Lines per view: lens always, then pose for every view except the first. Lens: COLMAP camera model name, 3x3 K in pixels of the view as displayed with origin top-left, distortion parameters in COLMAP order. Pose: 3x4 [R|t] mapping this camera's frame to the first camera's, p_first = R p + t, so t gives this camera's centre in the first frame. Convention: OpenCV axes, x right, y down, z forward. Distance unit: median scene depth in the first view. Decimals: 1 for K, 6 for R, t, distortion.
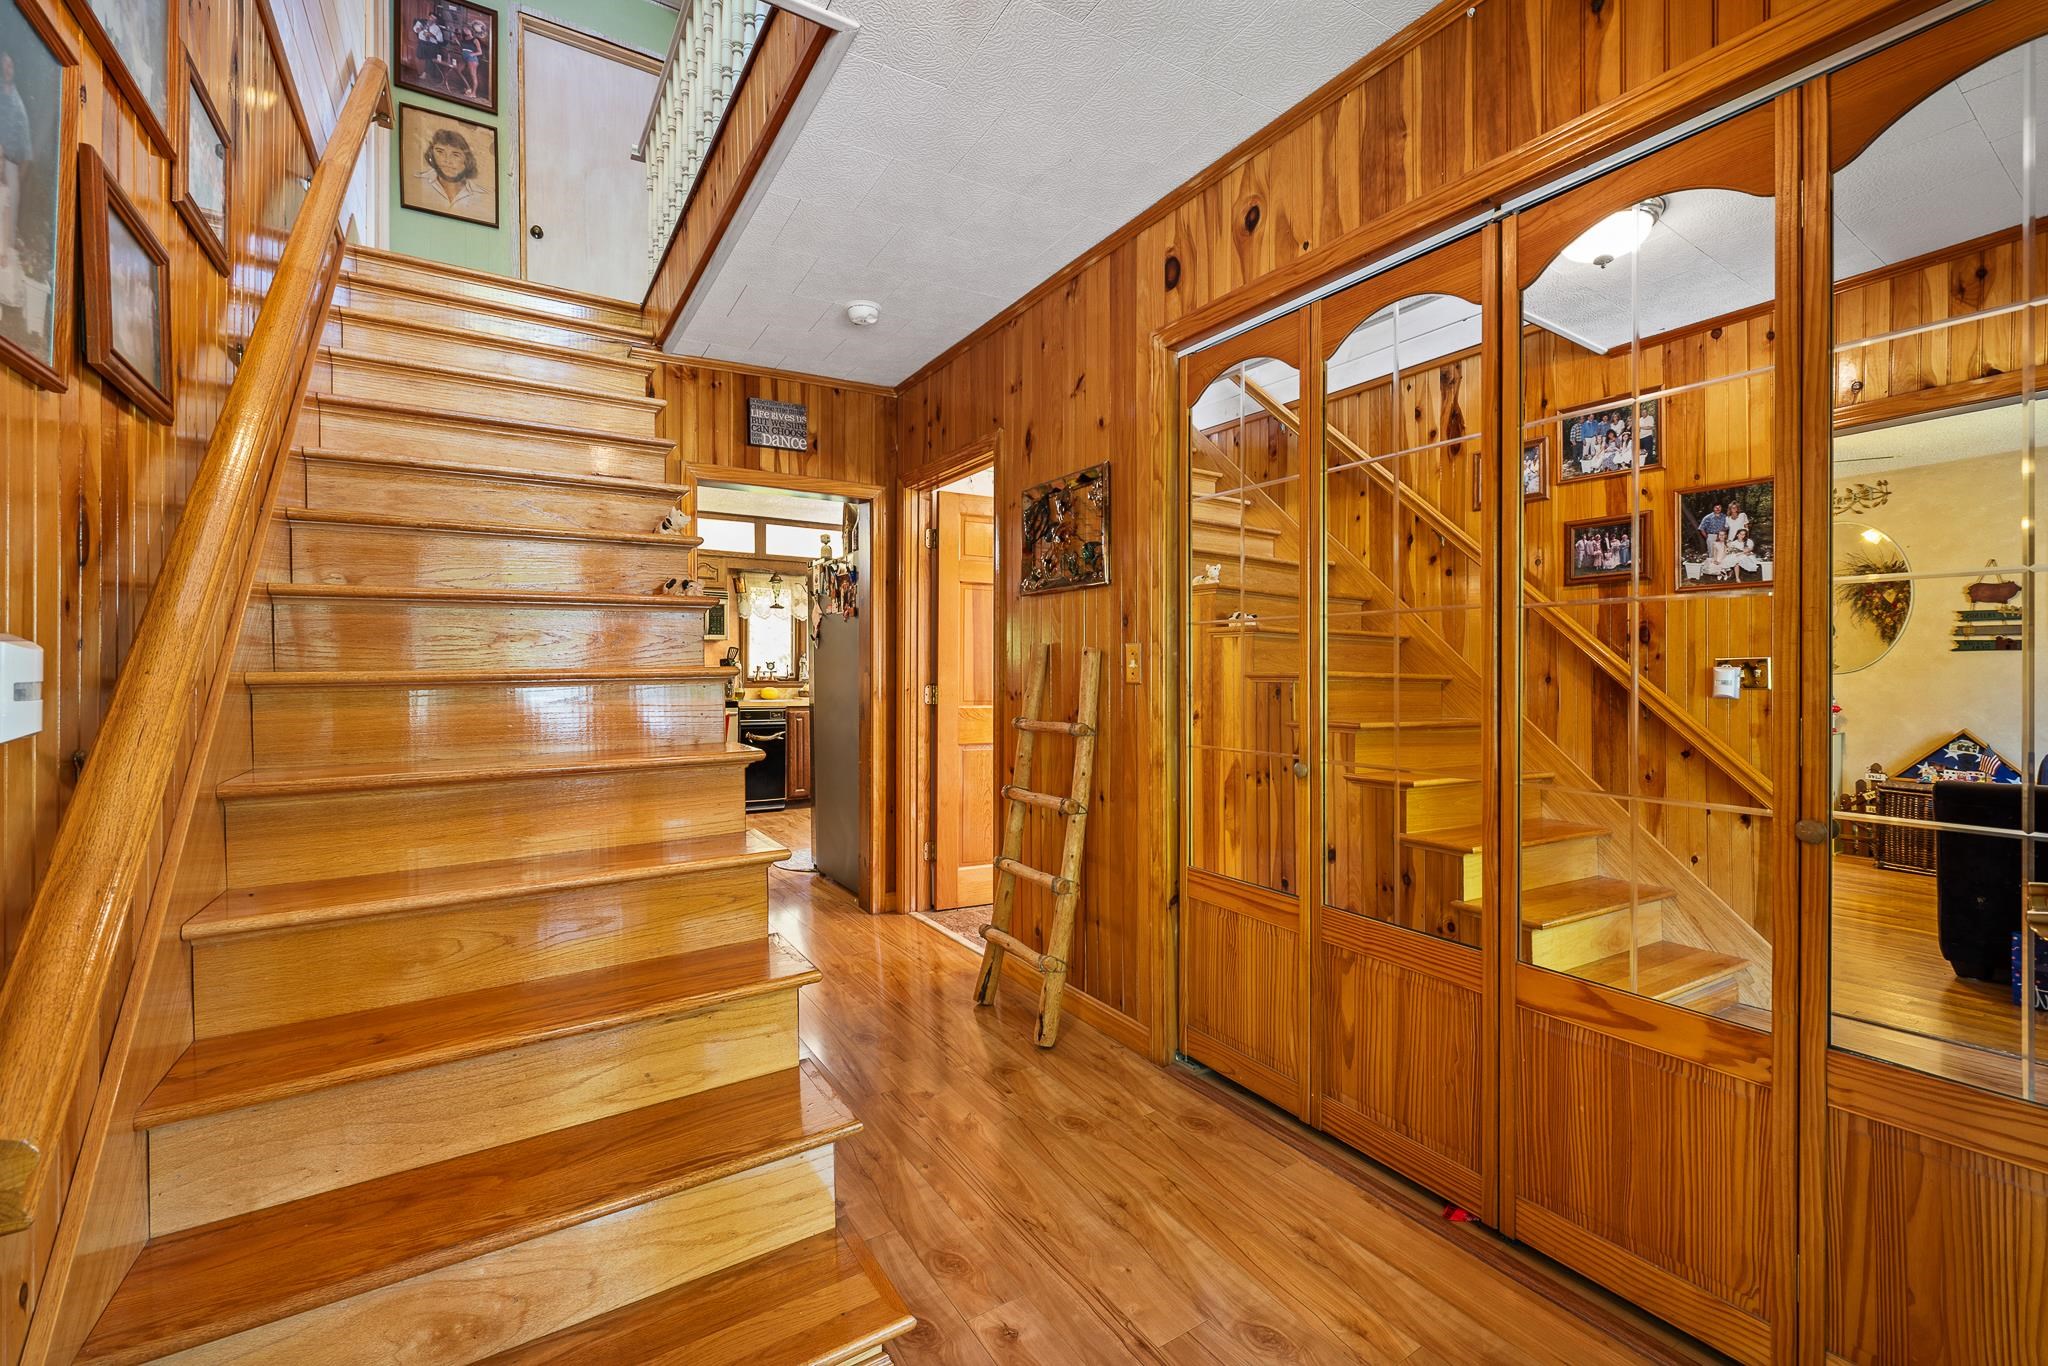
lens RADIAL K [[851.3, 0, 1027.6], [0, 851.3, 672.5], [0, 0, 1]] dist [-0.011033, -0.000099]
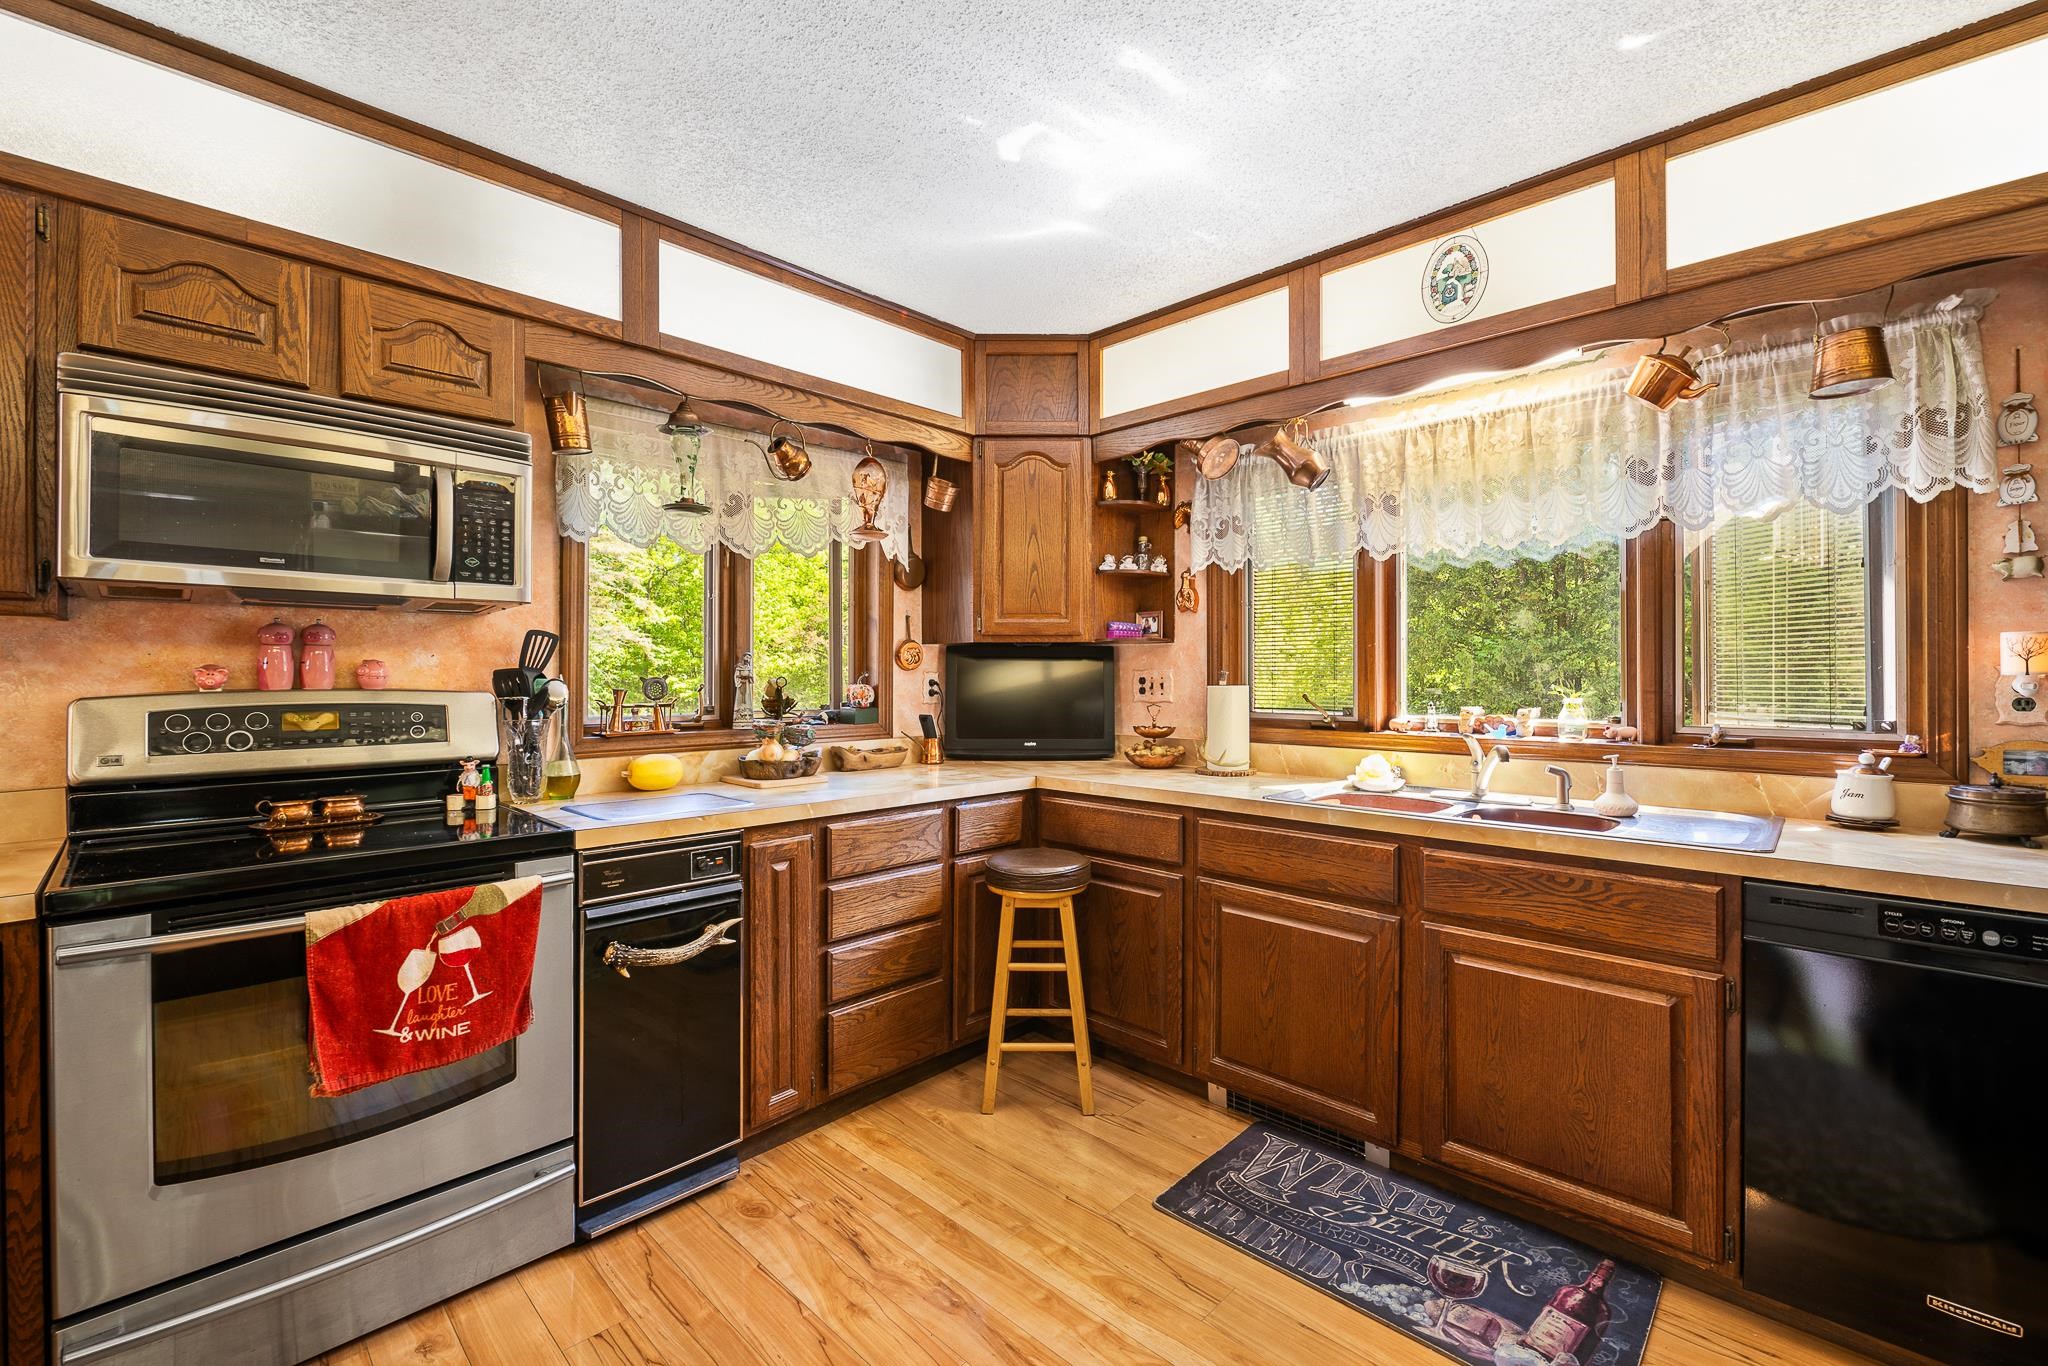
lens RADIAL K [[851.3, 0, 1027.6], [0, 851.3, 672.5], [0, 0, 1]] dist [-0.011033, -0.000099]
pose [[0.973223, 0.002476, 0.229850, -0.243797], [-0.001271, 0.999985, -0.005392, -0.013302], [-0.229860, 0.004956, 0.973211, 0.657595]]
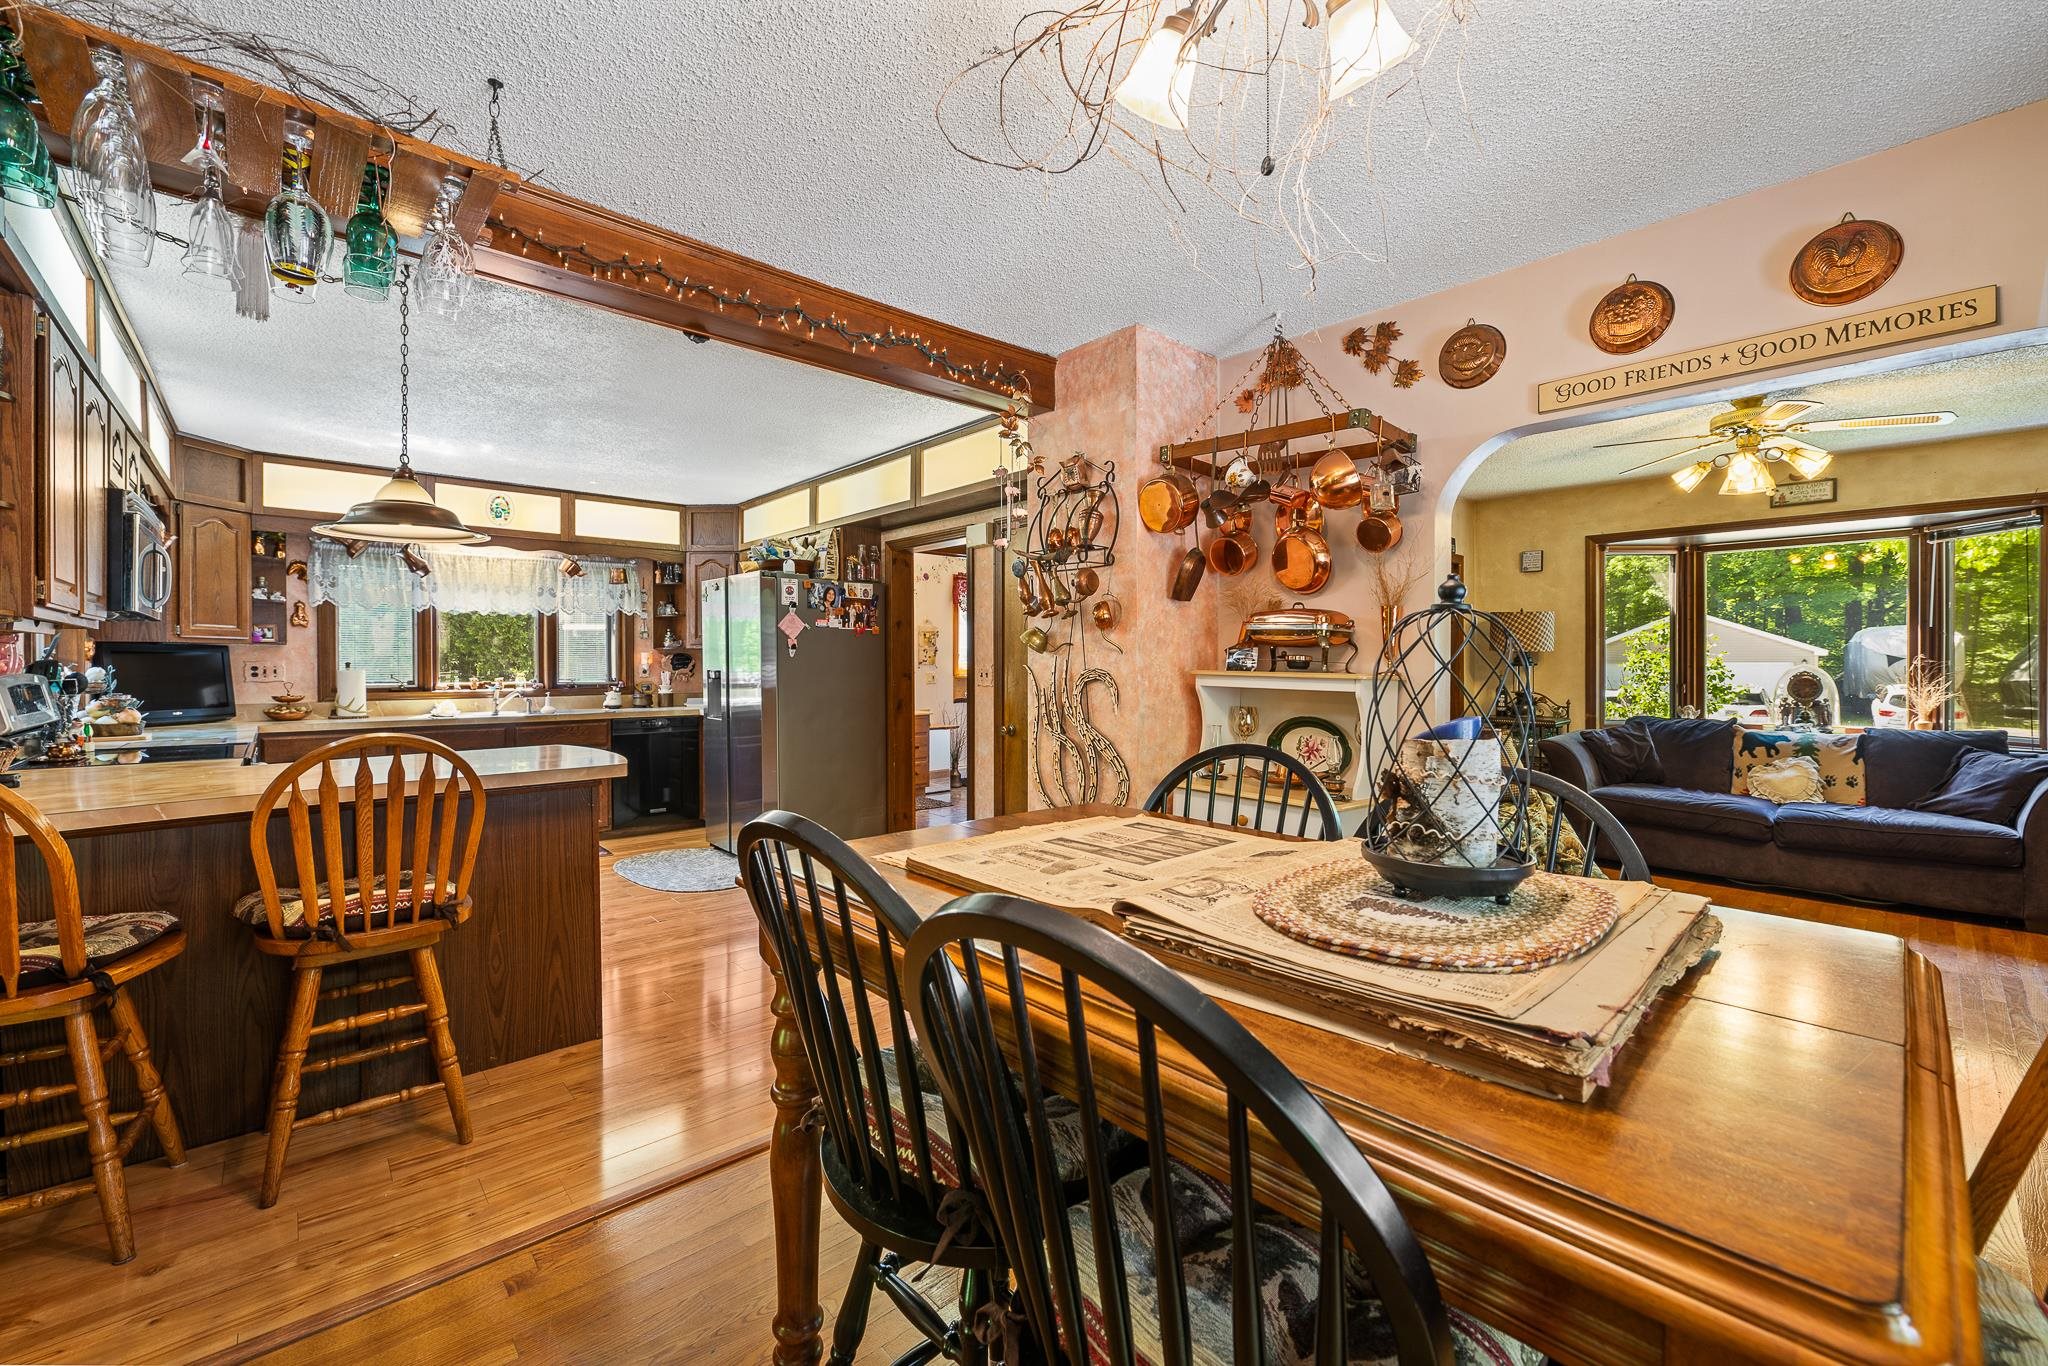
lens RADIAL K [[821.0, 0, 1023.0], [0, 821.0, 680.9], [0, 0, 1]] dist [-0.007406, -0.000348]
pose [[-0.168218, -0.017196, 0.985600, -0.844817], [0.005044, 0.999820, 0.018305, -0.010295], [-0.985737, 0.008051, -0.168101, 0.572890]]
